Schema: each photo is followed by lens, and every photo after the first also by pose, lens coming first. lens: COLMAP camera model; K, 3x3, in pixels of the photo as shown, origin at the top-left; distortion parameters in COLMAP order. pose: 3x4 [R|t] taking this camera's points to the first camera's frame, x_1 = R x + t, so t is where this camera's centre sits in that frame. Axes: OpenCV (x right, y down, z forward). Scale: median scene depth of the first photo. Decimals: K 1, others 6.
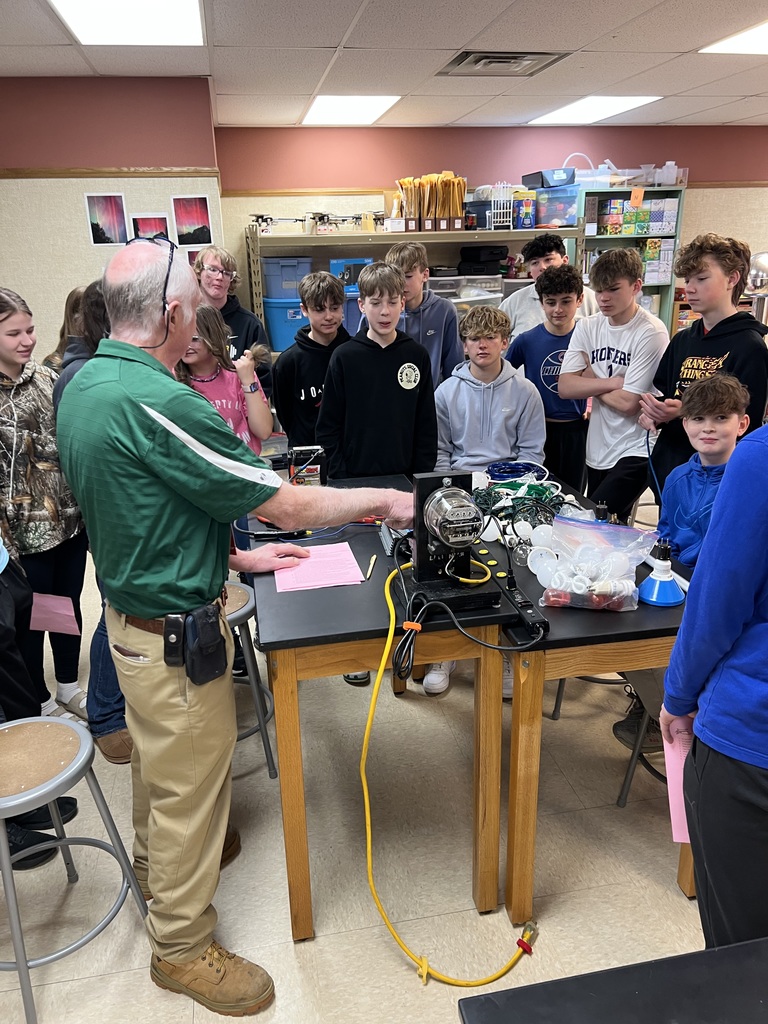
lens RADIAL K [[775.5, 0, 384.7], [0, 775.5, 513.2], [0, 0, 1]] dist [0.009488, -0.020620]
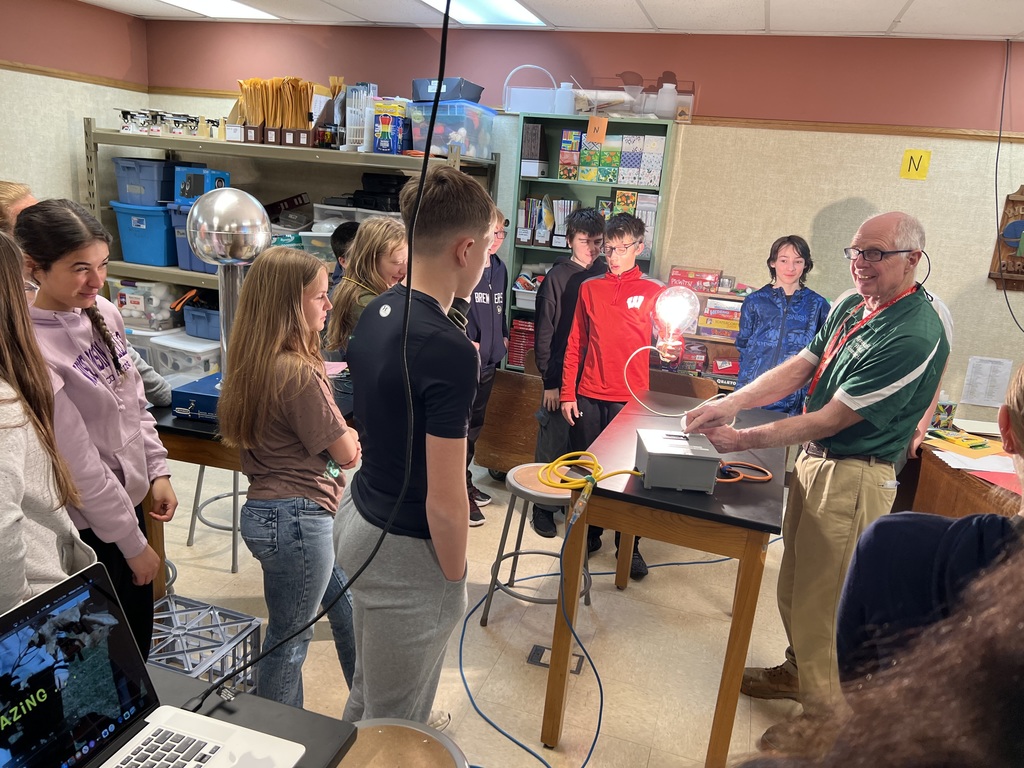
lens RADIAL K [[775.5, 0, 511.8], [0, 775.5, 383.0], [0, 0, 1]] dist [0.009488, -0.020620]
pose [[0.872718, 0.215180, -0.438248, 0.611398], [-0.254332, 0.966591, -0.031875, -0.146294], [0.416748, 0.139279, 0.898289, 0.376068]]
